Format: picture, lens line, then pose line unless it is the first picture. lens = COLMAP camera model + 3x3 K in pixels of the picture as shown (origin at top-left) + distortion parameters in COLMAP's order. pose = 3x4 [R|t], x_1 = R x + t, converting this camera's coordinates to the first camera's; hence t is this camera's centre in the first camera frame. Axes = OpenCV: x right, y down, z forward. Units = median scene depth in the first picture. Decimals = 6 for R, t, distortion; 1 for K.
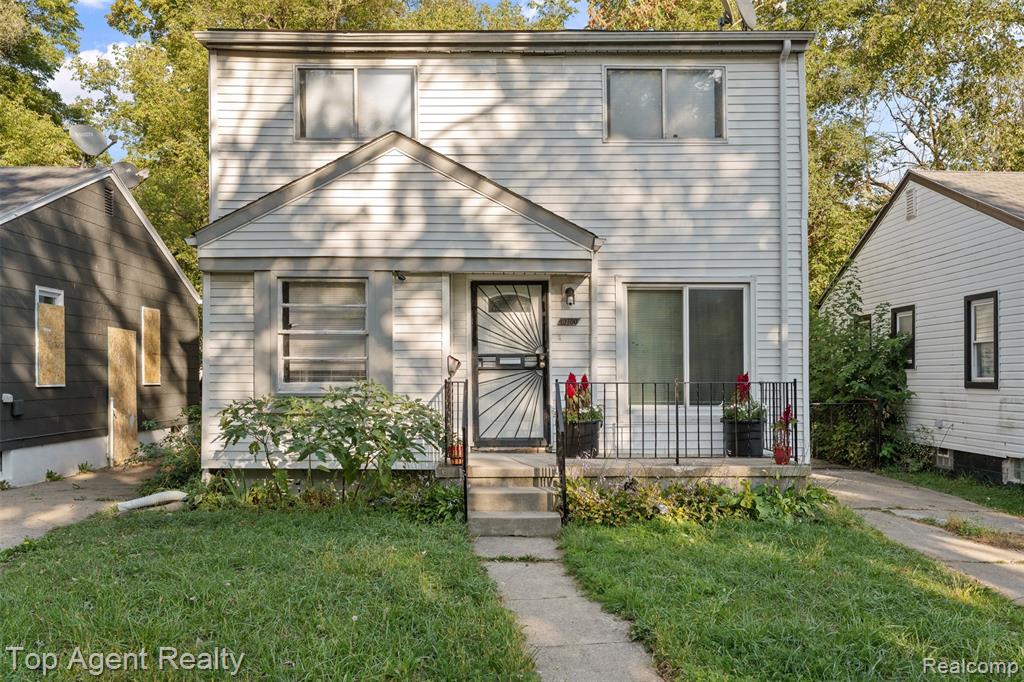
lens RADIAL K [[909.0, 0, 454.7], [0, 909.0, 340.6], [0, 0, 1]] dist [-0.003111, -0.003262]
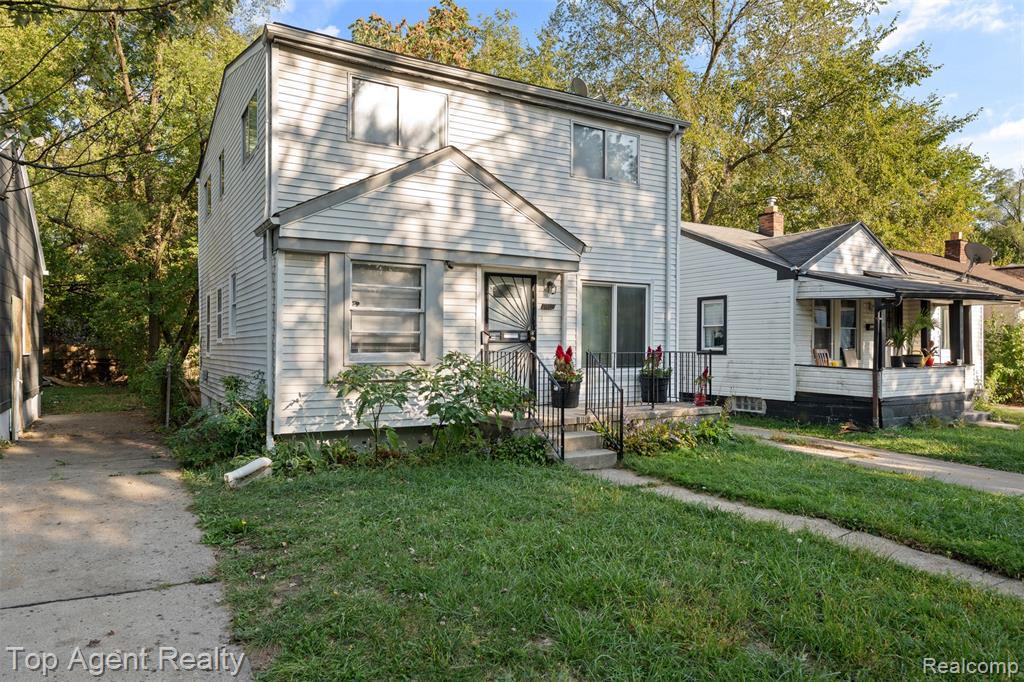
lens RADIAL K [[670.8, 0, 487.9], [0, 670.8, 318.5], [0, 0, 1]] dist [-0.012243, -0.004091]
pose [[0.862993, 0.022078, 0.504732, -0.450013], [-0.023228, 0.999722, -0.004014, 0.002554], [-0.504681, -0.008260, 0.863266, 0.193414]]
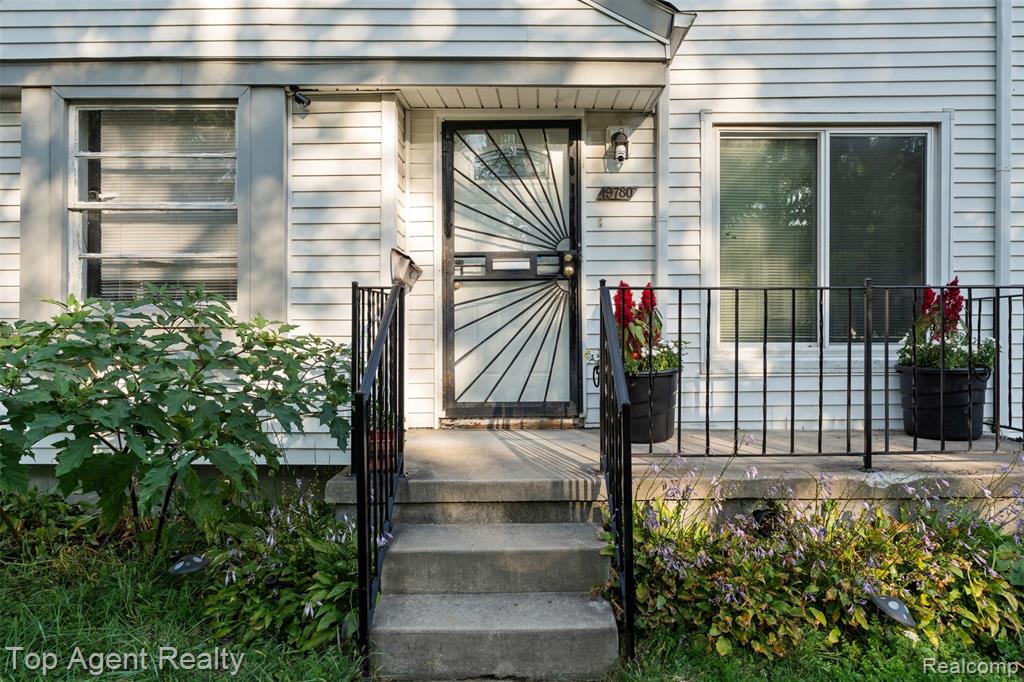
lens RADIAL K [[670.8, 0, 505.7], [0, 670.8, 331.9], [0, 0, 1]] dist [-0.012243, -0.004091]
pose [[0.999985, -0.000905, 0.005347, 0.055365], [0.000703, 0.999291, 0.037637, 0.048592], [-0.005377, -0.037633, 0.999277, 0.587608]]
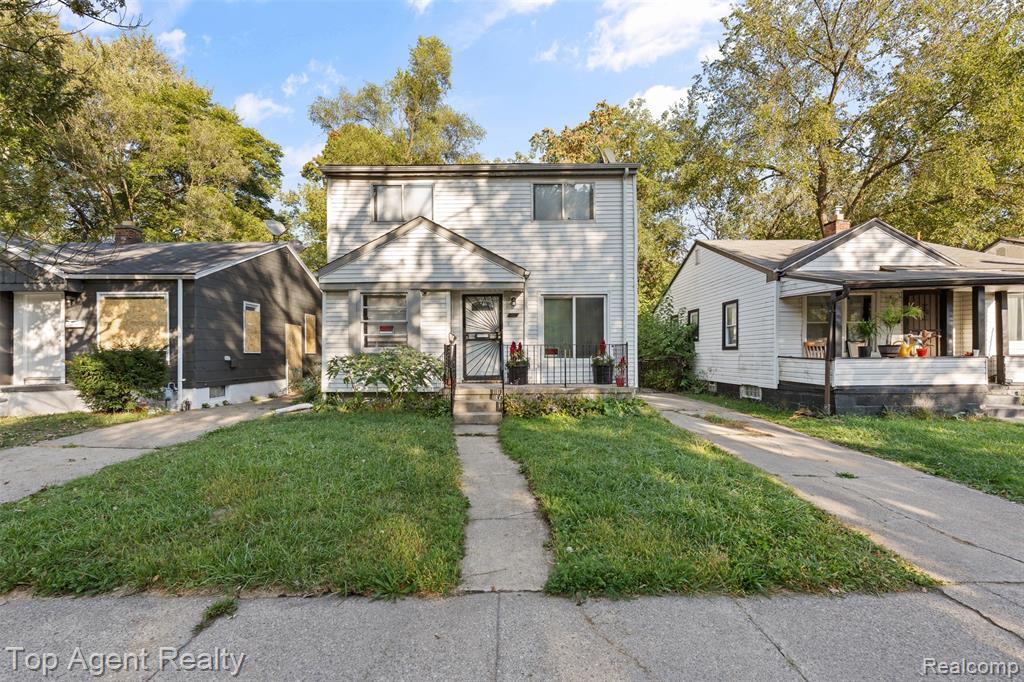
lens RADIAL K [[458.9, 0, 482.2], [0, 458.9, 342.3], [0, 0, 1]] dist [-0.016651, 0.000665]
pose [[0.999967, -0.007809, -0.002117, 0.062153], [0.007835, 0.999891, 0.012526, 0.023670], [0.002019, -0.012542, 0.999919, 0.028162]]
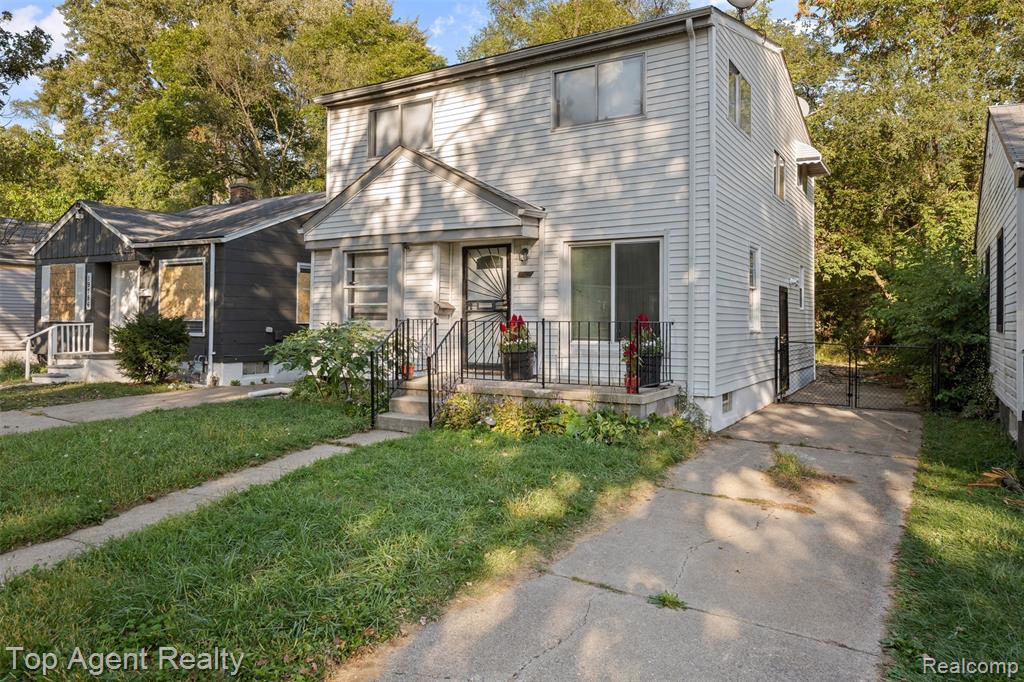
lens RADIAL K [[670.8, 0, 492.7], [0, 670.8, 289.9], [0, 0, 1]] dist [-0.012243, -0.004091]
pose [[0.858517, -0.019059, -0.512431, 0.572221], [0.015462, 0.999817, -0.011283, 0.011053], [0.512552, 0.001764, 0.858655, 0.161384]]
